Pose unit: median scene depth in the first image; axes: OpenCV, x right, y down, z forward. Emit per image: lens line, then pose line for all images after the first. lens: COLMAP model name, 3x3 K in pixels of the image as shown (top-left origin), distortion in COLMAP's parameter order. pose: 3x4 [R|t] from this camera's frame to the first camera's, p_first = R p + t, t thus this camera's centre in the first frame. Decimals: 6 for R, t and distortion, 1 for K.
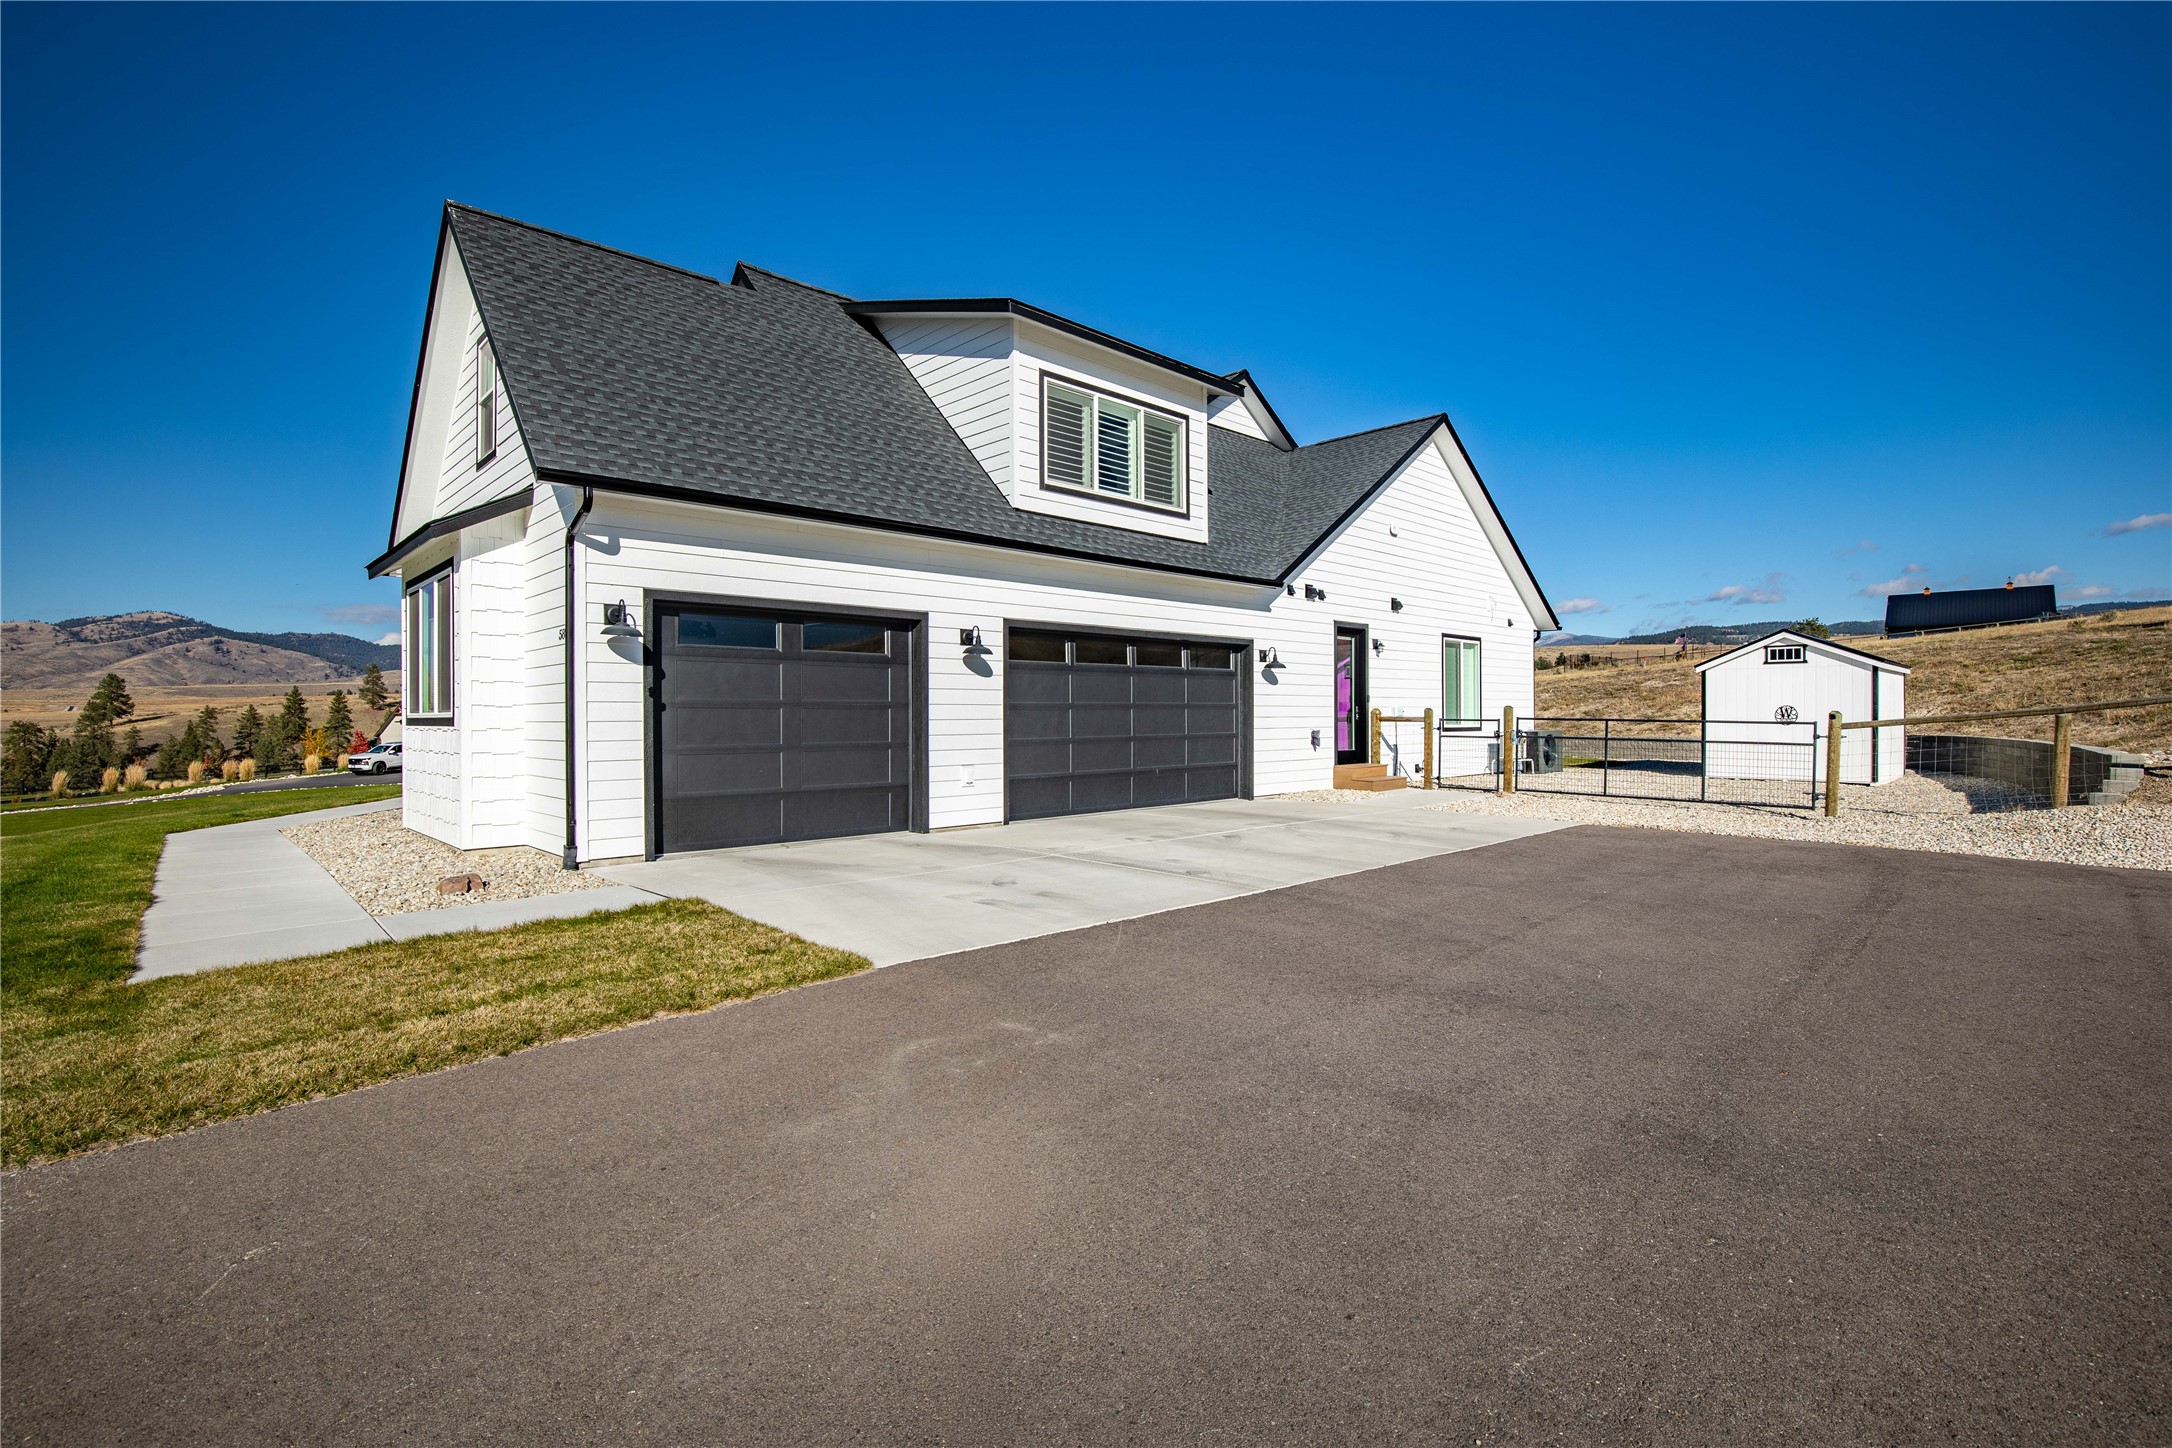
lens RADIAL K [[995.2, 0, 1125.6], [0, 995.2, 715.0], [0, 0, 1]] dist [-0.025648, -0.000122]
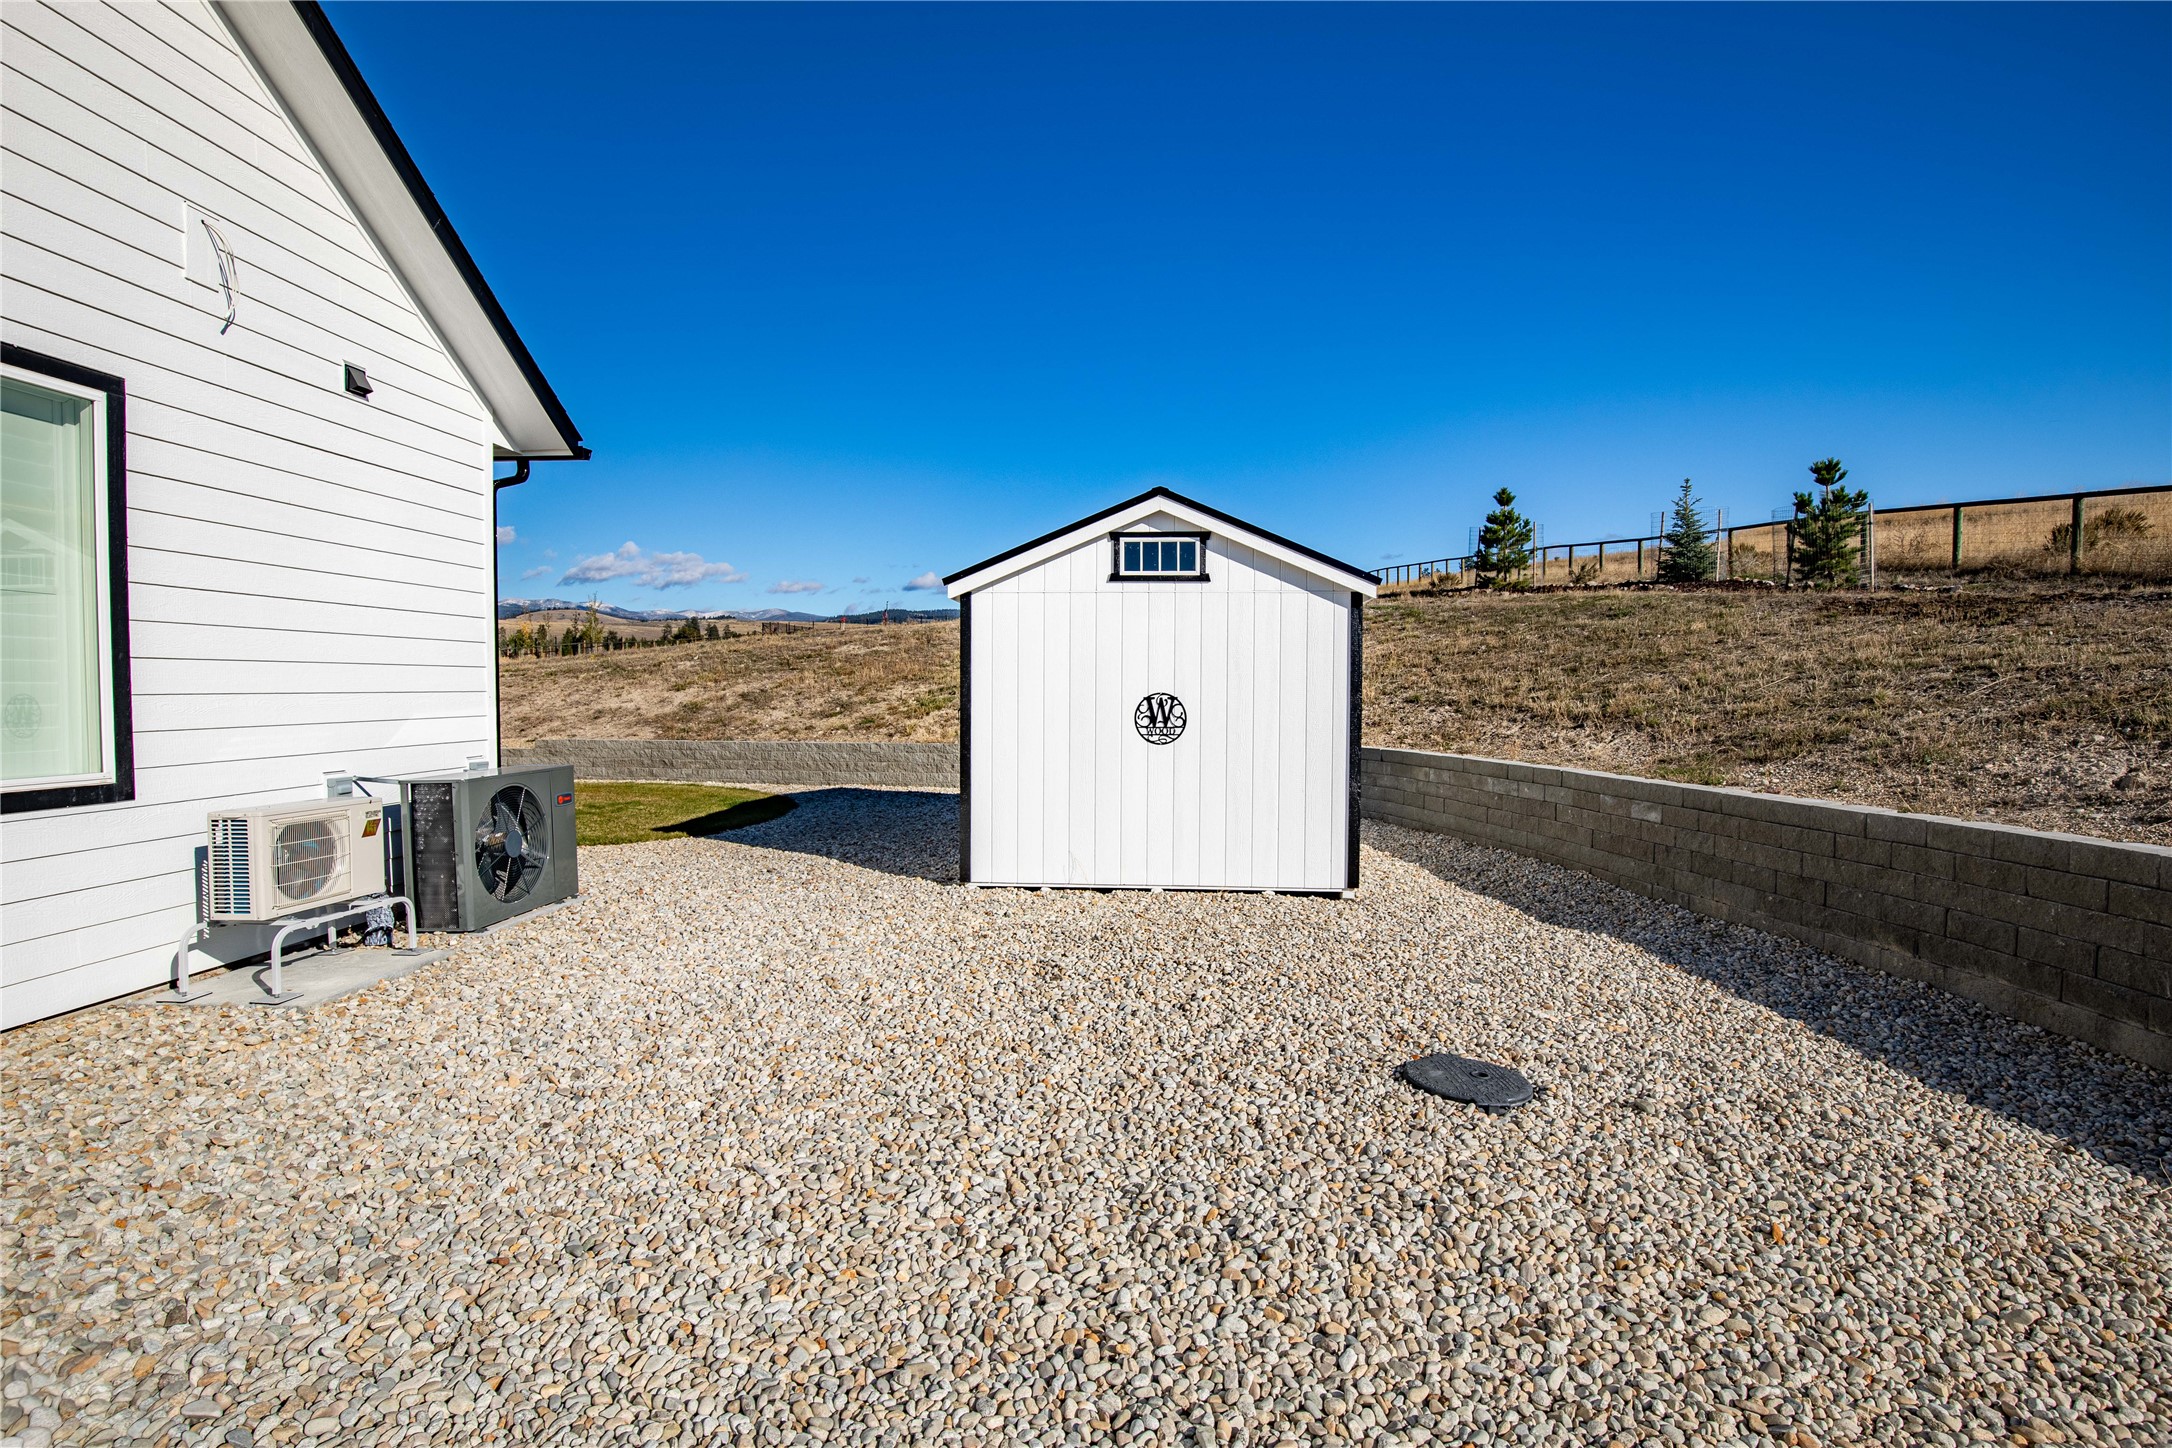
lens RADIAL K [[995.2, 0, 1075.2], [0, 995.2, 715.9], [0, 0, 1]] dist [-0.025648, -0.000122]
pose [[0.761112, -0.011507, 0.648518, 0.521793], [-0.005997, 0.999675, 0.024776, -0.012695], [-0.648592, -0.022747, 0.760796, 0.956371]]
